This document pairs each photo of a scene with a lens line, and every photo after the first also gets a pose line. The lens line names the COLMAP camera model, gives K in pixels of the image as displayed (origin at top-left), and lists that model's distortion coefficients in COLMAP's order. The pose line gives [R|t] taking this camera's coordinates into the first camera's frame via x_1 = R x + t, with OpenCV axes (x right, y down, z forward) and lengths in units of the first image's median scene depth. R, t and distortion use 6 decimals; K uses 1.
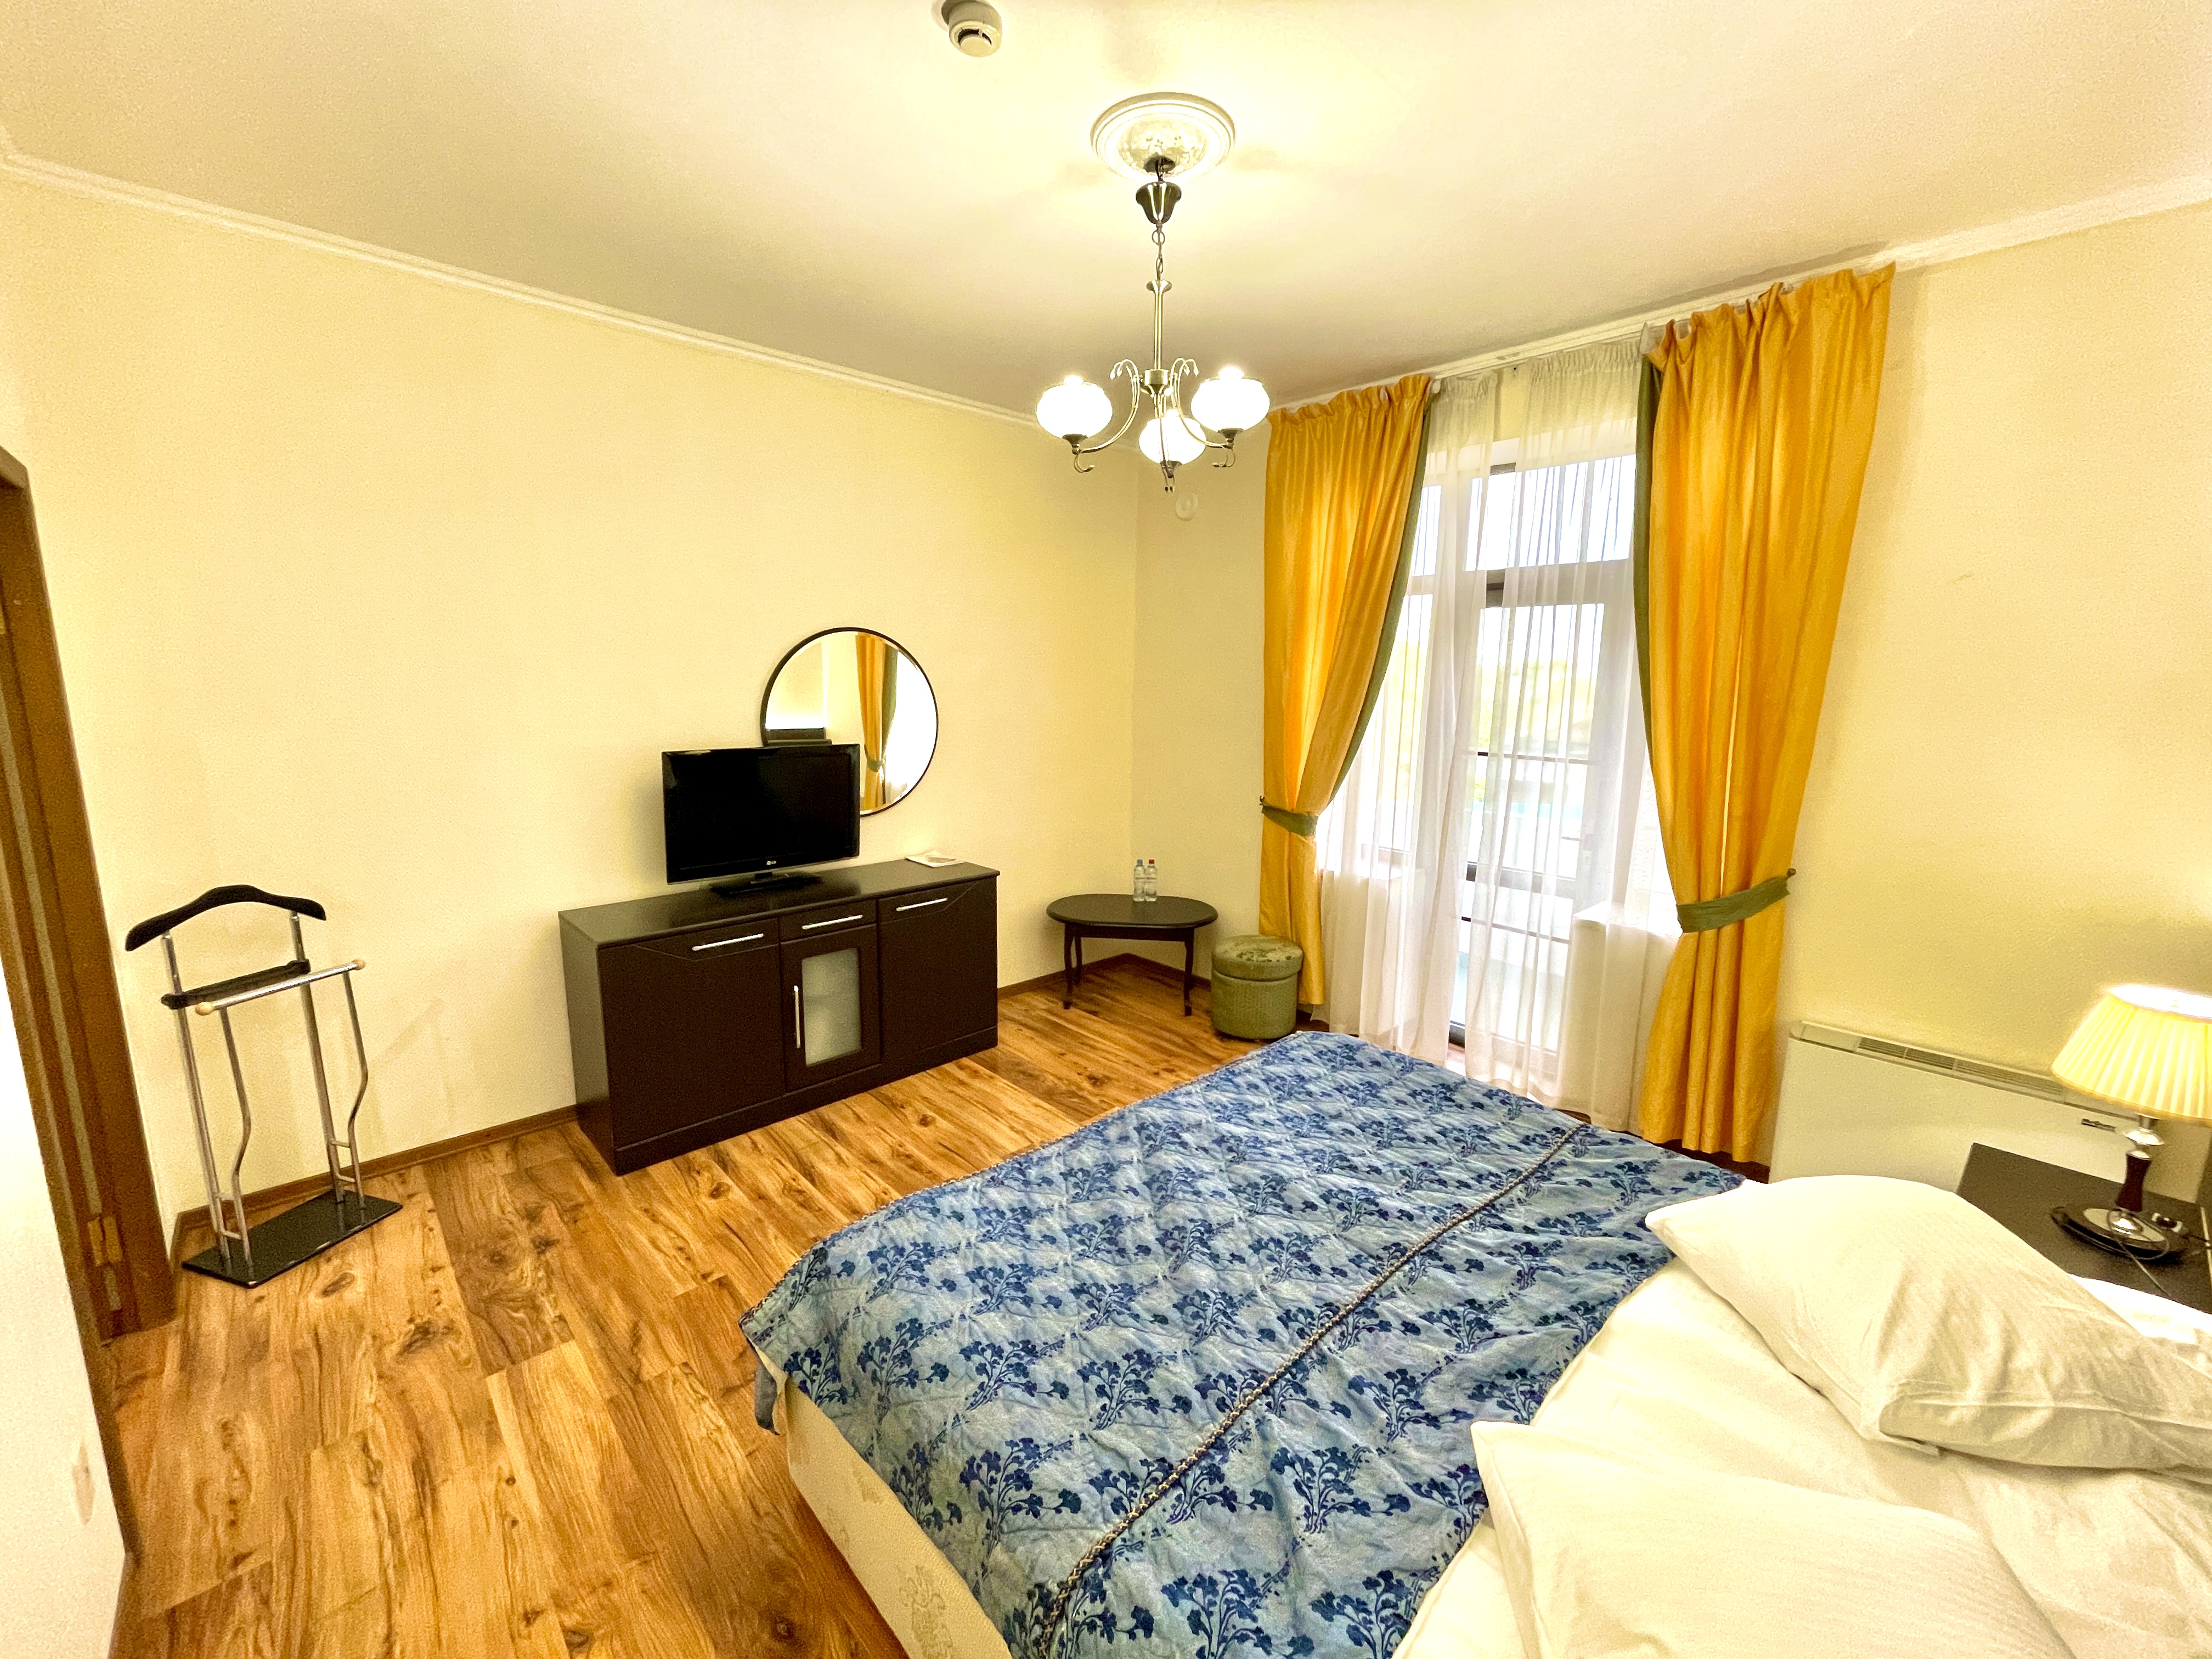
lens RADIAL K [[888.2, 0, 1099.1], [0, 888.2, 830.6], [0, 0, 1]] dist [-0.042416, 0.000006]
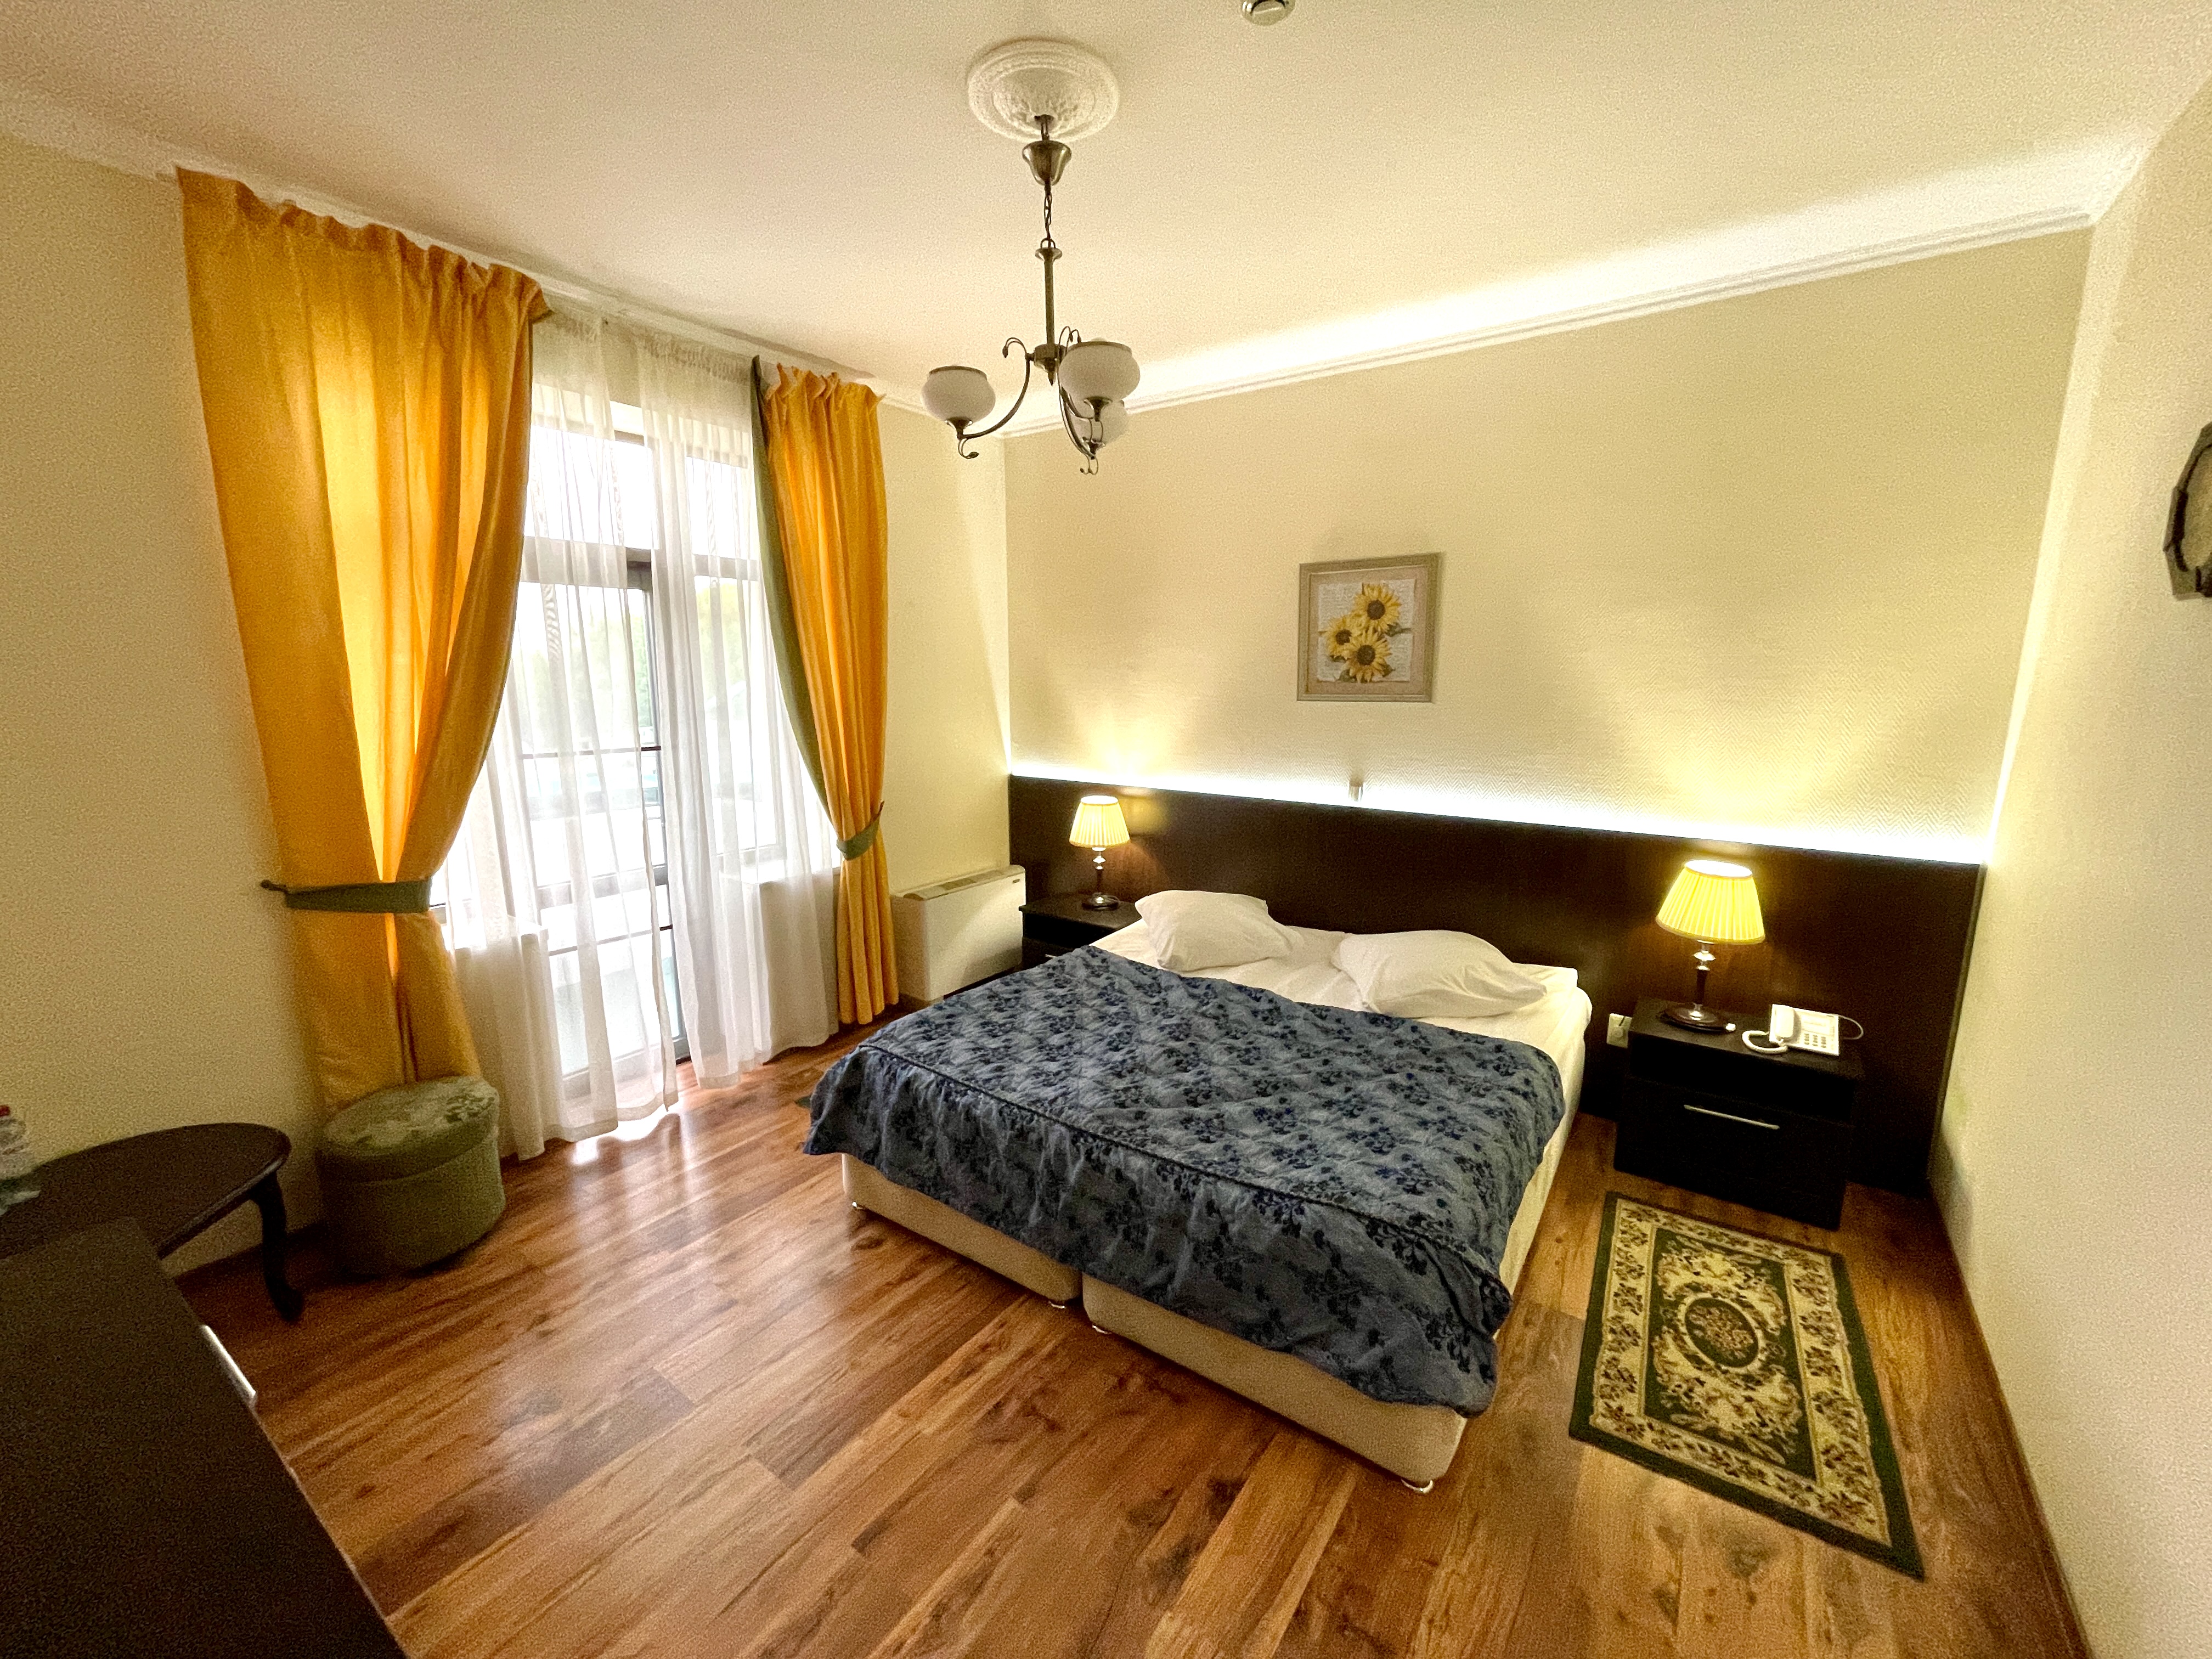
lens RADIAL K [[888.2, 0, 1099.1], [0, 888.2, 830.6], [0, 0, 1]] dist [-0.042416, 0.000006]
pose [[-0.212014, -0.186883, 0.959231, -0.774792], [0.164791, 0.960653, 0.223583, -0.184449], [-0.963272, 0.205476, -0.172875, 1.000246]]
